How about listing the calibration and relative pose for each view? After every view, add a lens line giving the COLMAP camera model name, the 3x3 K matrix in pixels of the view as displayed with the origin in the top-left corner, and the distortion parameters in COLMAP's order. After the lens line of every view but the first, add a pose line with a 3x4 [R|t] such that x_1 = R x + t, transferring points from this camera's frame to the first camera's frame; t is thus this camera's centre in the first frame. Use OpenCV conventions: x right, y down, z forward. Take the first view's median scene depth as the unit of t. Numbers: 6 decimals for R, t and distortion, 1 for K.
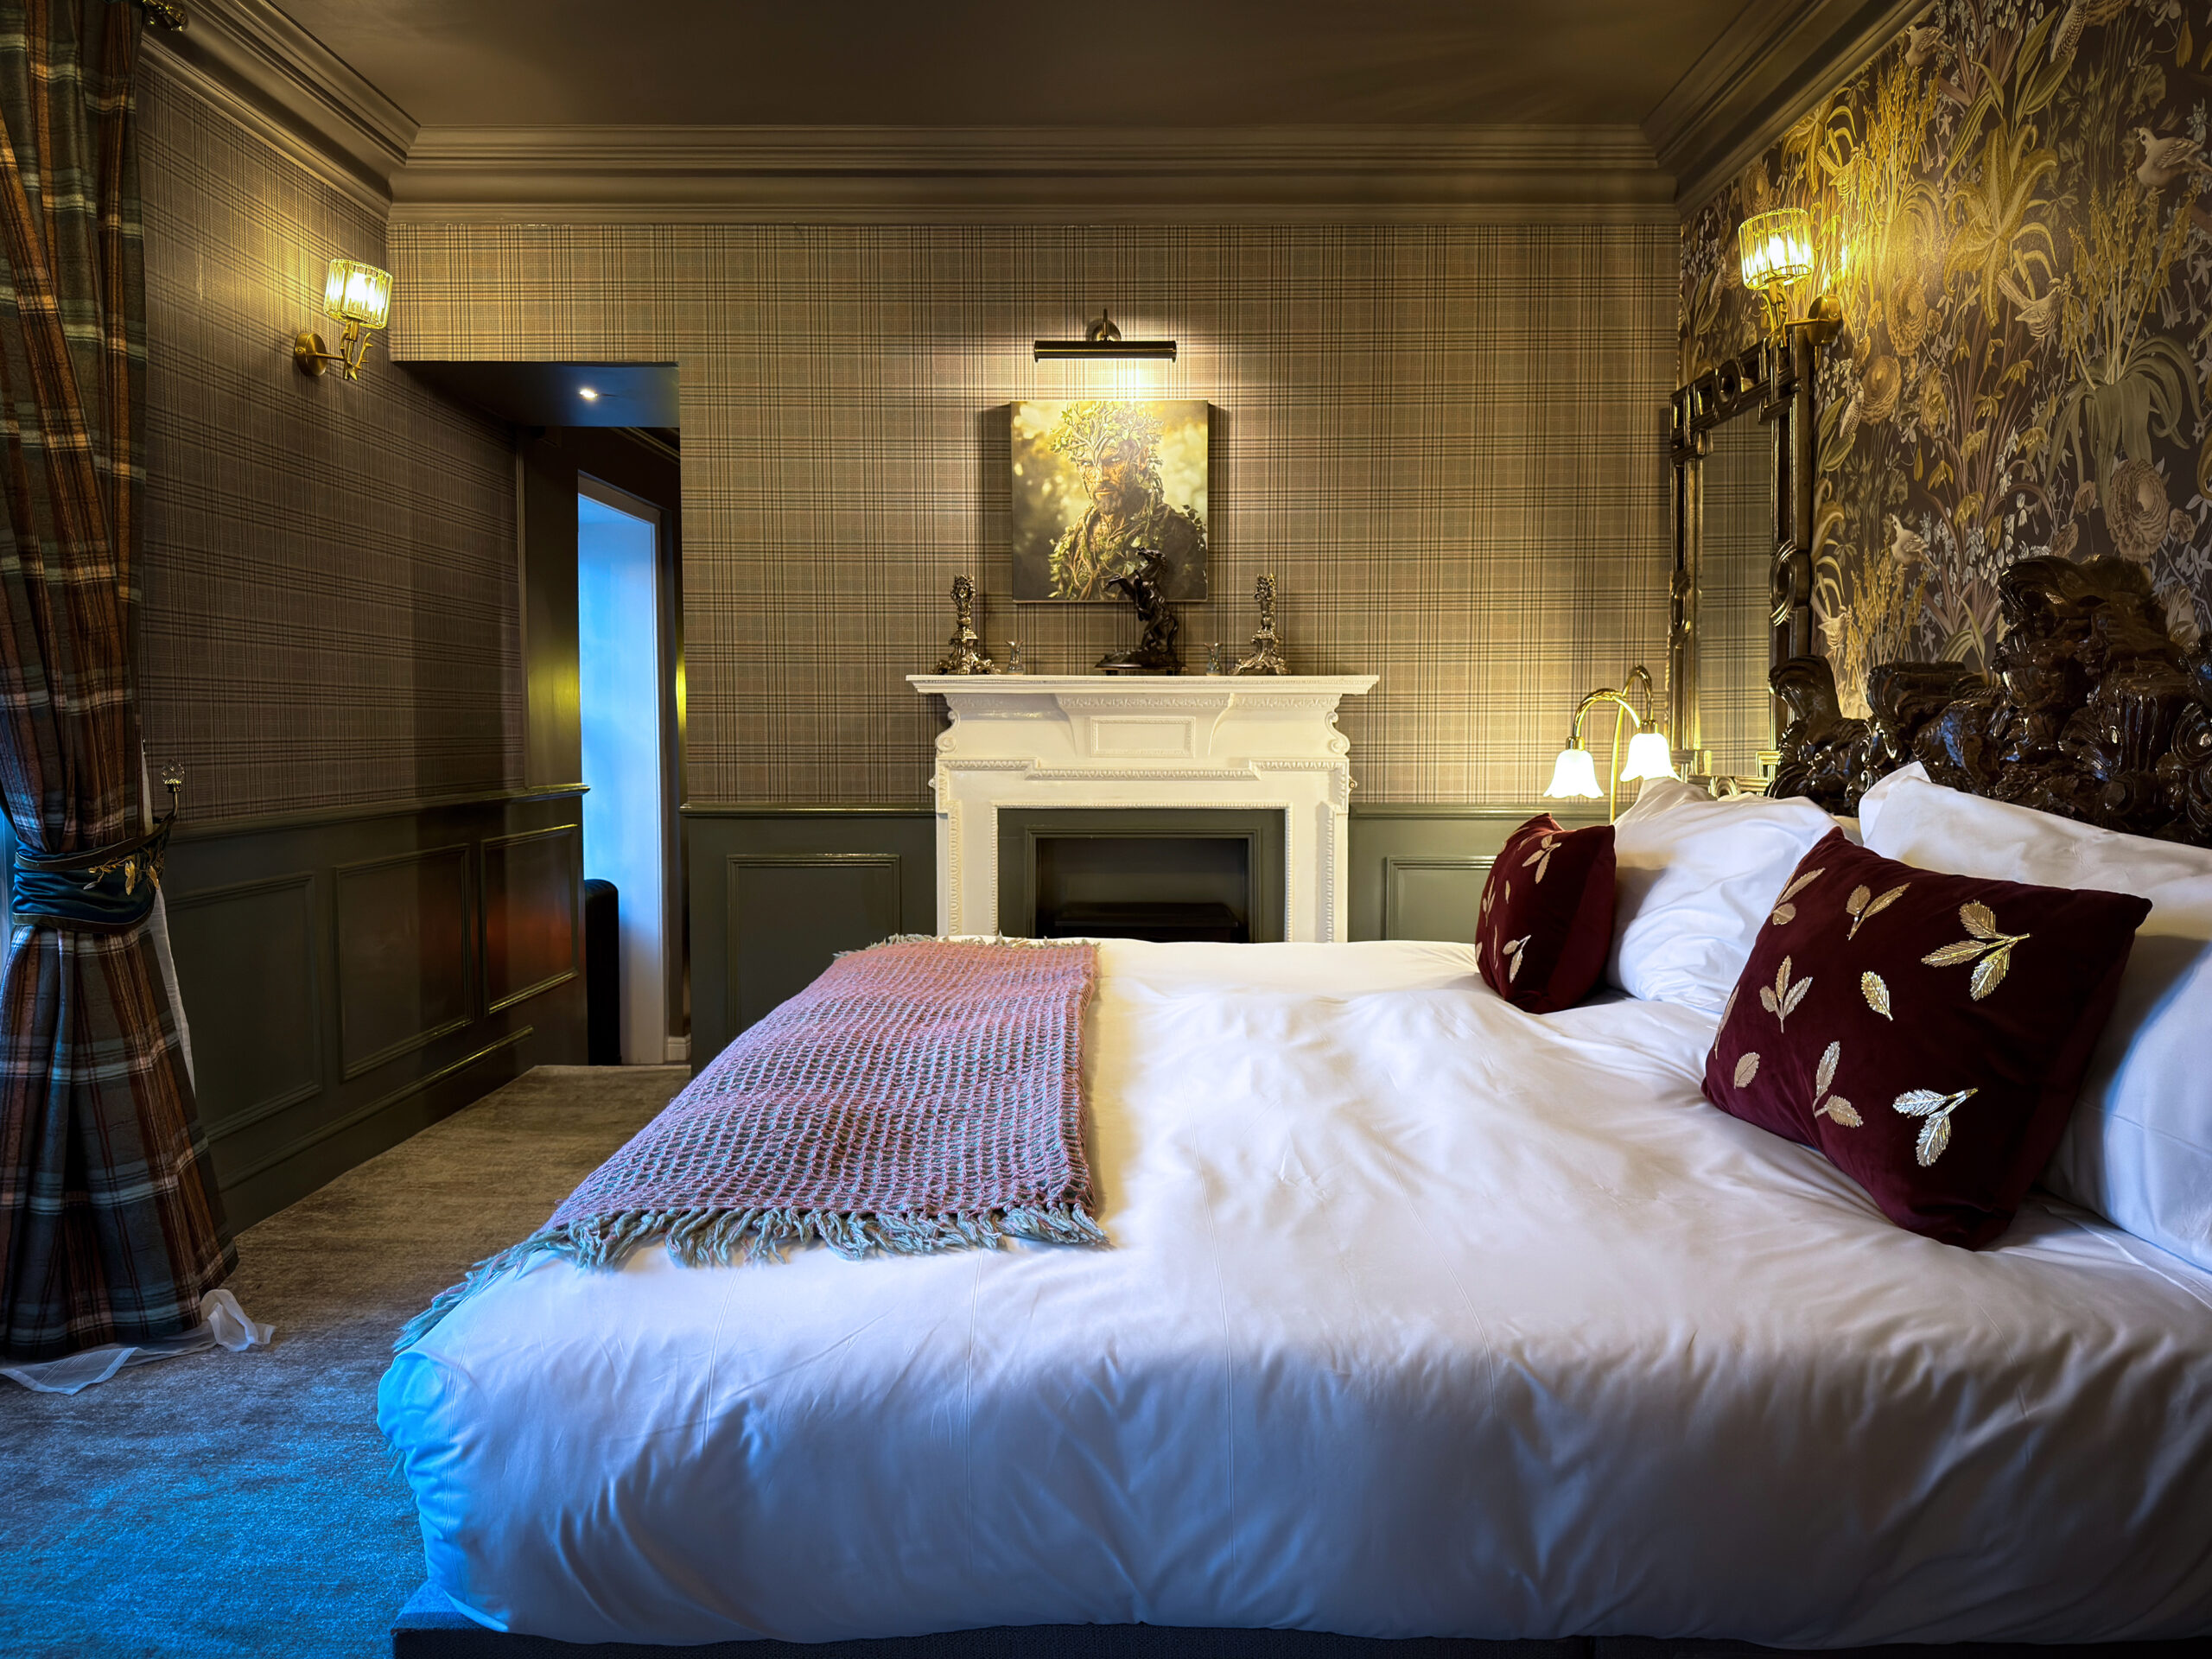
lens RADIAL K [[1537.7, 0, 1106.0], [0, 1537.7, 829.5], [0, 0, 1]] dist [0.116429, -0.164840]
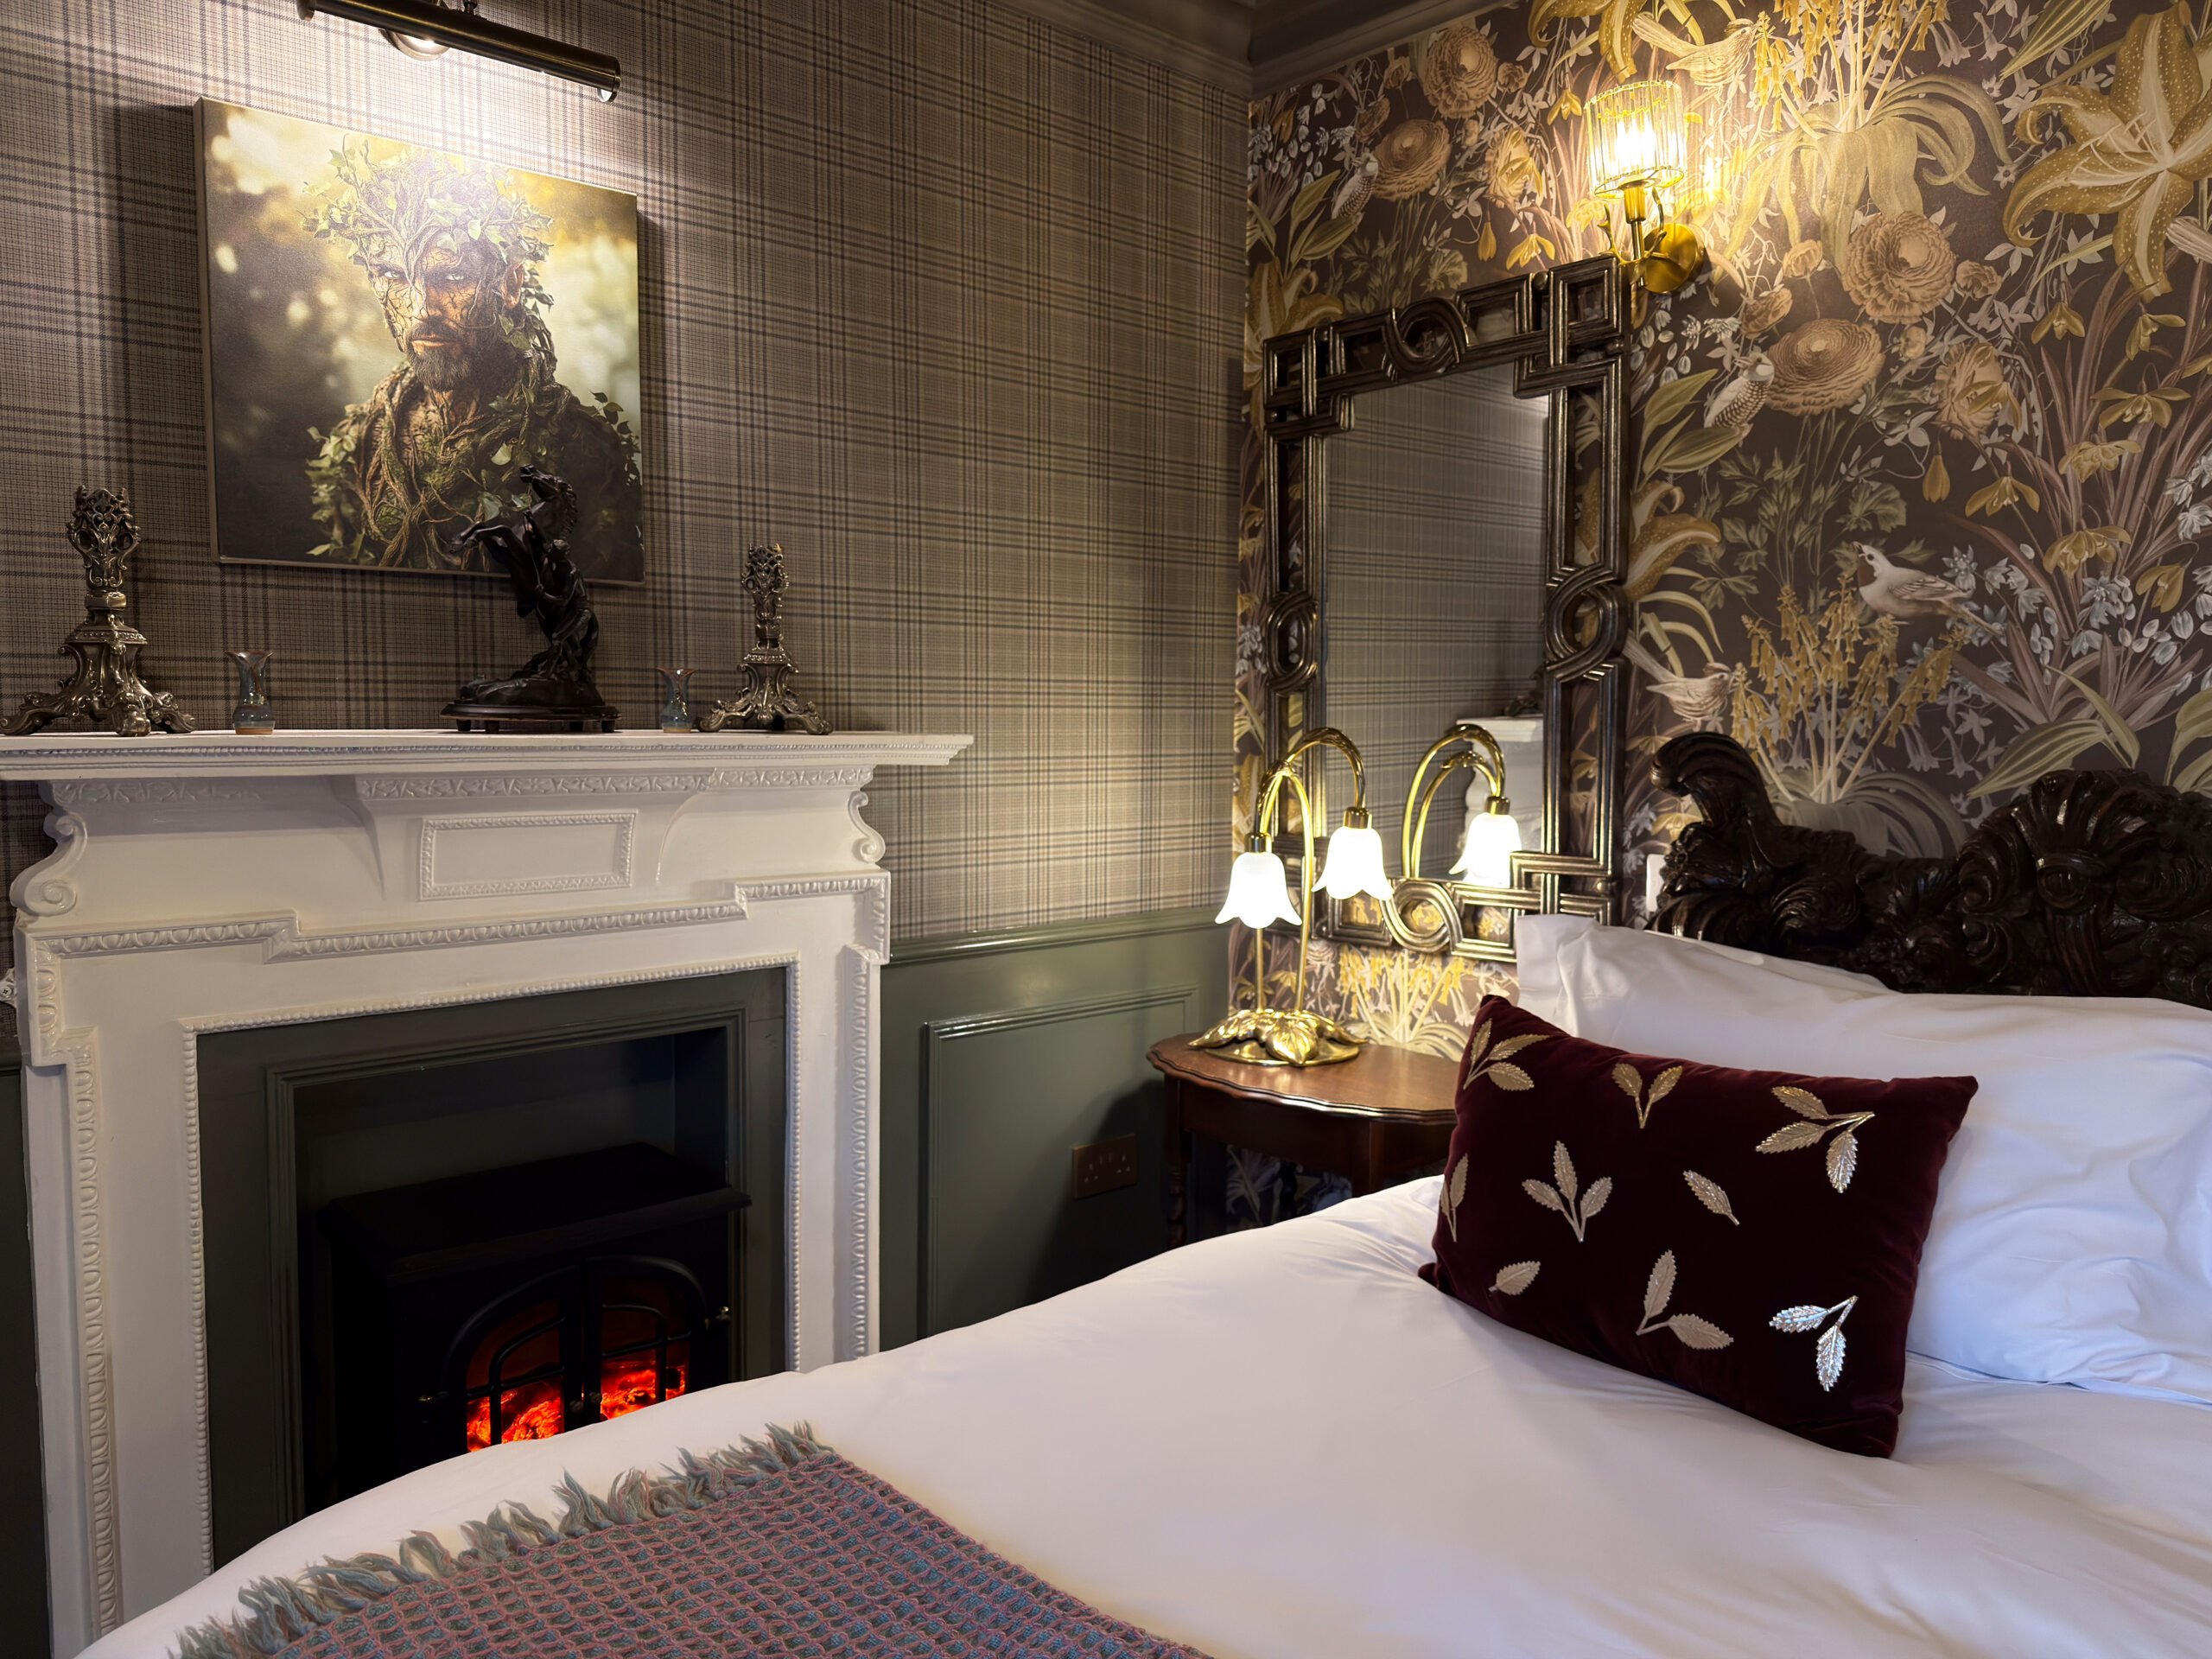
lens RADIAL K [[1581.0, 0, 1106.0], [0, 1581.0, 829.5], [0, 0, 1]] dist [0.036896, -0.055466]
pose [[0.746330, -0.043594, 0.664147, -0.176624], [0.036548, 0.999031, 0.024505, -0.073914], [-0.664572, 0.005985, 0.747201, 0.501824]]
